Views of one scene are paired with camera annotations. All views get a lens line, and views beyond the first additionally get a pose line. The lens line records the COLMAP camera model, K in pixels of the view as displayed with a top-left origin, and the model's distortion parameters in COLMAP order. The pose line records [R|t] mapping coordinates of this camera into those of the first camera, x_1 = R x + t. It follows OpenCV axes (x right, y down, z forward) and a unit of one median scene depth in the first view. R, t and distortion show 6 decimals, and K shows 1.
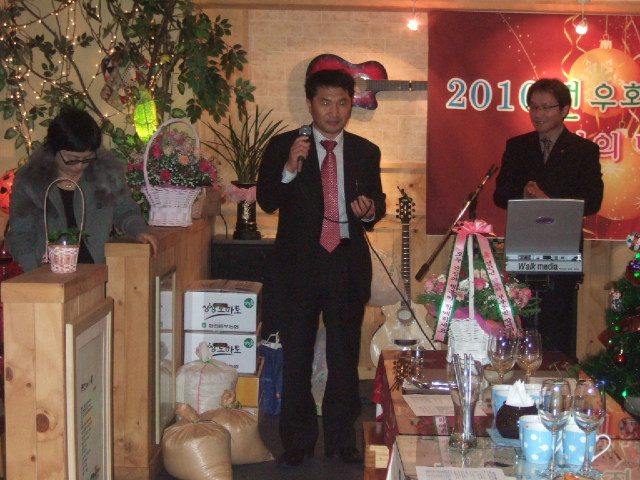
lens RADIAL K [[1151.9, 0, 320.0], [0, 1151.9, 240.0], [0, 0, 1]] dist [-0.082502, -0.094454]
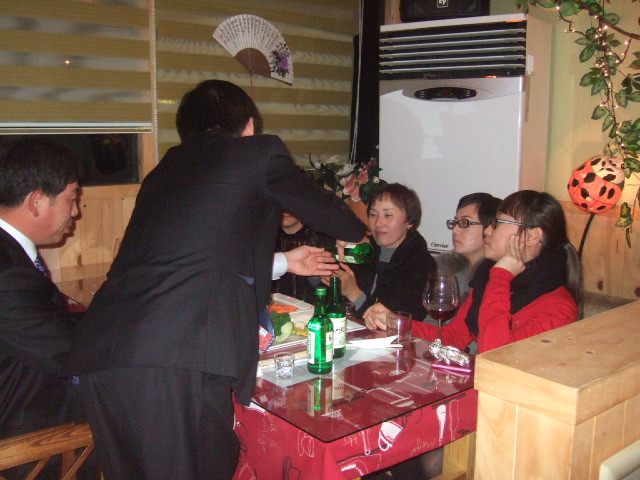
lens RADIAL K [[731.1, 0, 320.0], [0, 731.1, 240.0], [0, 0, 1]] dist [-0.056573, 0.007906]
pose [[0.644869, 0.101017, -0.757588, 0.000932], [-0.053038, 0.994752, 0.087494, -0.044129], [0.762450, -0.016242, 0.646843, 0.609549]]
